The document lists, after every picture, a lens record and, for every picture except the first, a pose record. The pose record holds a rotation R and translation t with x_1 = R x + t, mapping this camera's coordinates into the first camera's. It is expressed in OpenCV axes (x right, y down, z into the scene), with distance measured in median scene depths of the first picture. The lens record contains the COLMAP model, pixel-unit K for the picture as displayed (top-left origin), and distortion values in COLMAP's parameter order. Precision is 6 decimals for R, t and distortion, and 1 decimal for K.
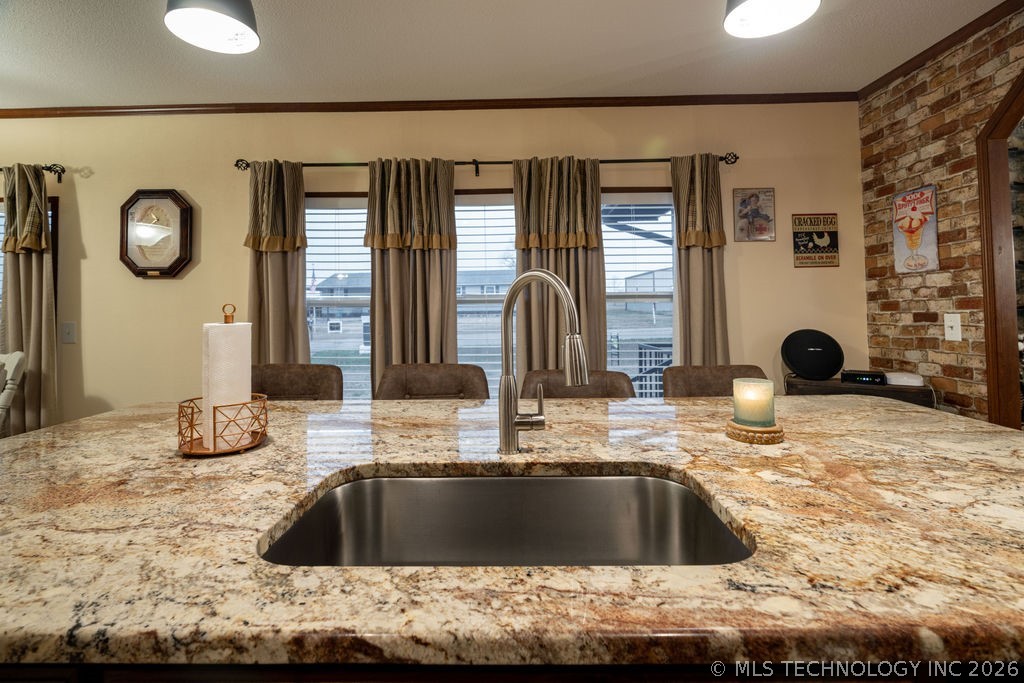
lens RADIAL K [[473.4, 0, 513.7], [0, 473.4, 304.5], [0, 0, 1]] dist [-0.009809, 0.000352]
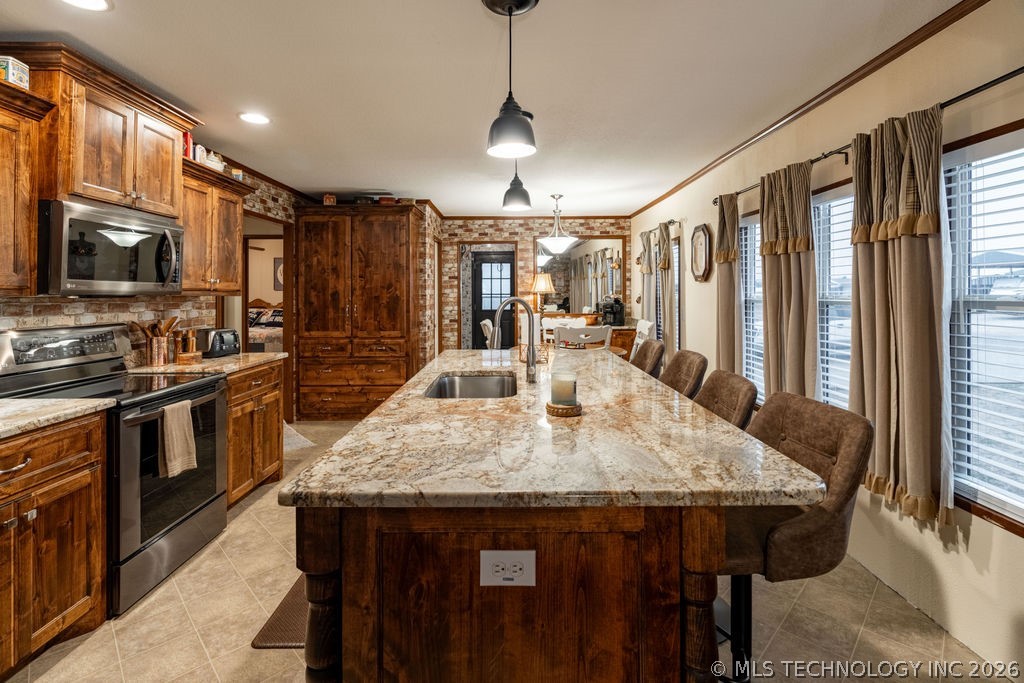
lens RADIAL K [[480.3, 0, 508.8], [0, 480.3, 290.0], [0, 0, 1]] dist [-0.004850, 0.000343]
pose [[0.004029, 0.005084, -0.999979, 0.990070], [0.010351, 0.999933, 0.005125, -0.052438], [0.999938, -0.010371, 0.003976, 0.420256]]
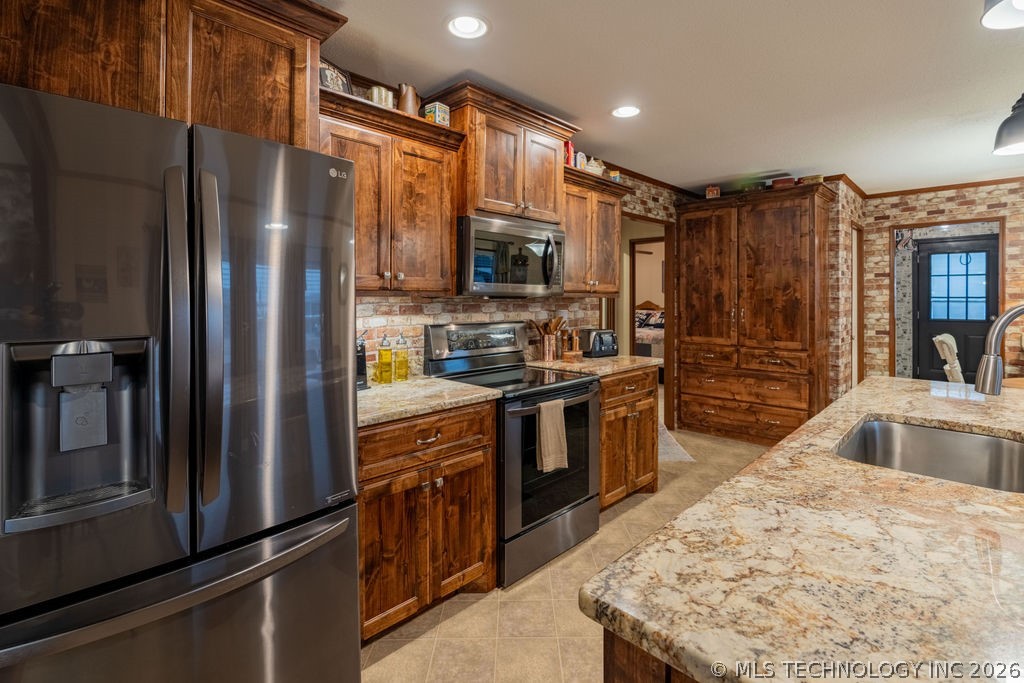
lens RADIAL K [[475.8, 0, 513.5], [0, 475.8, 298.0], [0, 0, 1]] dist [-0.007851, 0.000635]
pose [[-0.694248, 0.014131, -0.719597, 0.782027], [0.013677, 0.999886, 0.006439, -0.048293], [0.719606, -0.005372, -0.694362, 0.382941]]
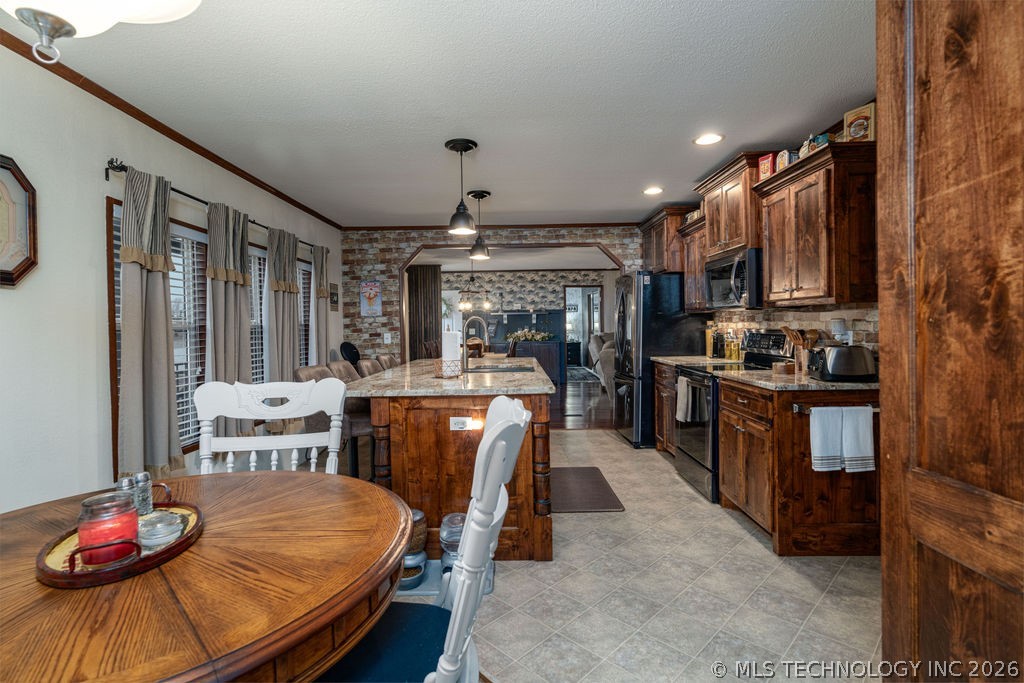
lens RADIAL K [[507.3, 0, 512.0], [0, 507.3, 341.5], [0, 0, 1]] dist [-0.000644, -0.000184]
pose [[-0.009295, -0.015882, 0.999831, -1.715319], [0.011916, 0.999801, 0.015992, 0.026808], [-0.999886, 0.012062, -0.009104, 0.322087]]
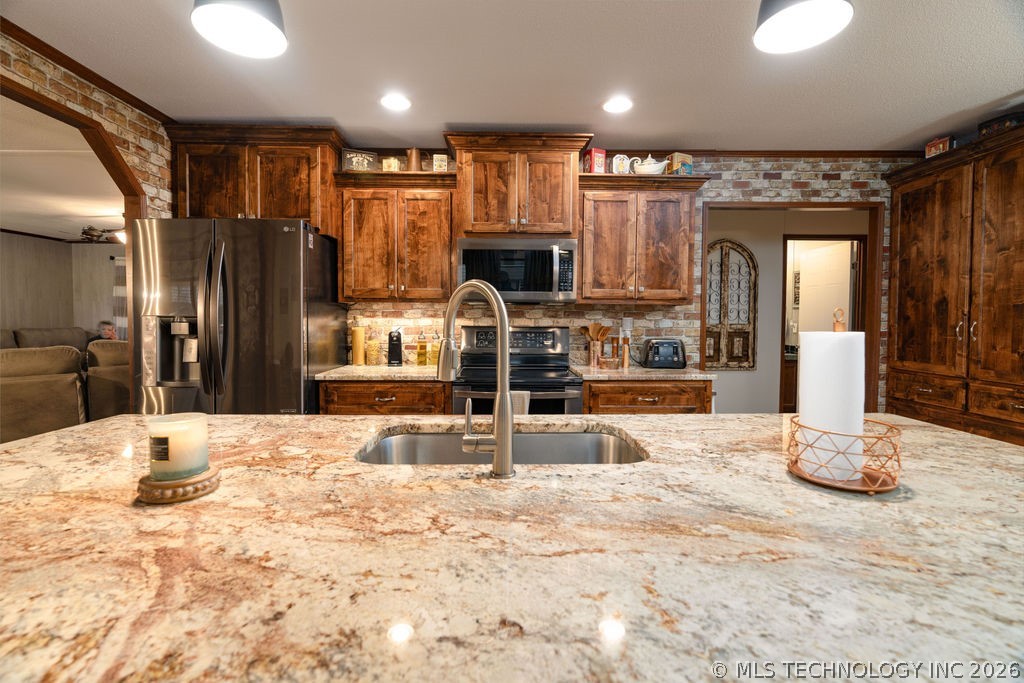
lens RADIAL K [[460.4, 0, 511.9], [0, 460.4, 335.1], [0, 0, 1]] dist [-0.005843, 0.000131]
pose [[-0.999608, 0.011084, -0.025715, -0.003337], [0.010270, 0.999449, 0.031560, 0.005797], [0.026051, 0.031284, -0.999171, 0.869444]]
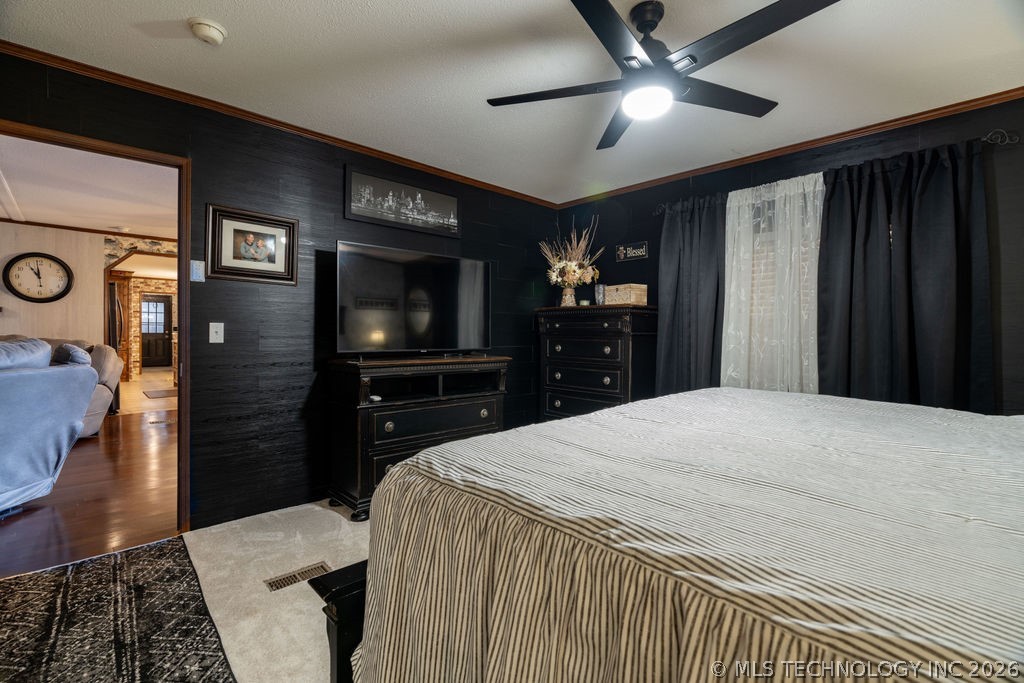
lens RADIAL K [[460.4, 0, 511.9], [0, 460.4, 335.1], [0, 0, 1]] dist [-0.005843, 0.000131]
pose [[0.699988, 0.022400, -0.713803, 4.347713], [-0.007320, 0.999681, 0.024193, -0.016735], [0.714117, -0.011710, 0.699929, -0.486486]]
